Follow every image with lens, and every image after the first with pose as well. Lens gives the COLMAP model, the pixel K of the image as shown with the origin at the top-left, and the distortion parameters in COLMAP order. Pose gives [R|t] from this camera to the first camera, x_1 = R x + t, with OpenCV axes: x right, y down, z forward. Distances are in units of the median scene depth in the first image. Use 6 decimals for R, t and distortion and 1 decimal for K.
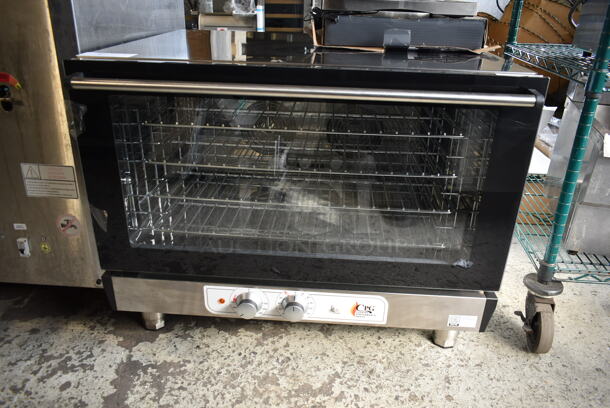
lens RADIAL K [[476.9, 0, 305.0], [0, 476.9, 204.0], [0, 0, 1]] dist [-0.016621, -0.001661]
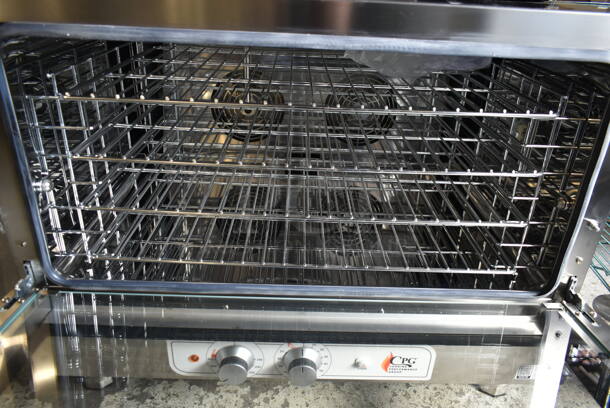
lens RADIAL K [[469.0, 0, 304.4], [0, 469.0, 191.7], [0, 0, 1]] dist [-0.010994, -0.003622]
pose [[0.996915, -0.018700, 0.076223, -0.061193], [0.017877, 0.999774, 0.011469, -0.037820], [-0.076420, -0.010071, 0.997025, 0.304228]]
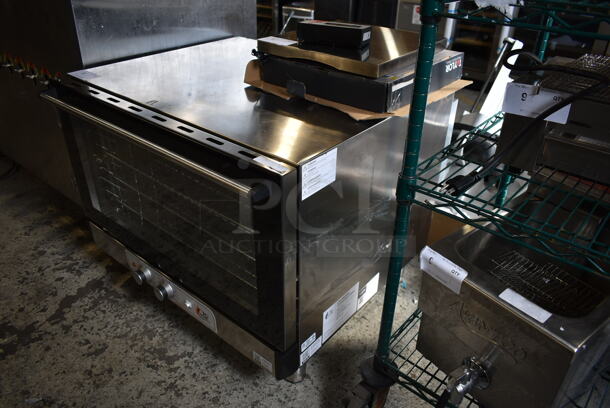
lens RADIAL K [[476.9, 0, 305.0], [0, 476.9, 204.0], [0, 0, 1]] dist [-0.016621, -0.001661]
pose [[0.801906, 0.296016, -0.518962, 0.811297], [-0.238933, 0.955036, 0.175550, -0.293585], [0.547593, -0.016778, 0.836577, 0.133867]]
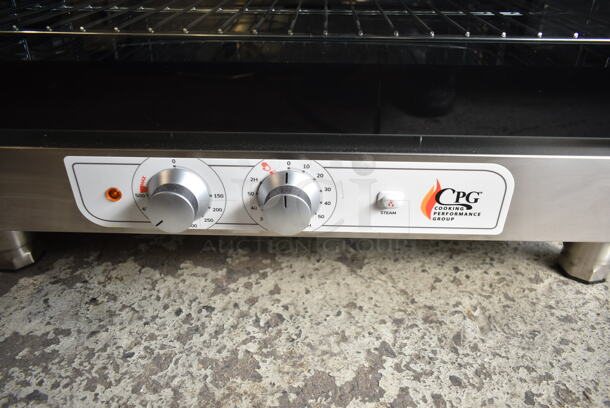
lens RADIAL K [[476.9, 0, 305.0], [0, 476.9, 204.0], [0, 0, 1]] dist [-0.016621, -0.001661]
pose [[0.999246, -0.035764, 0.015105, -0.012529], [0.033782, 0.992718, 0.115626, 0.159793], [-0.019130, -0.115028, 0.993178, 0.546670]]
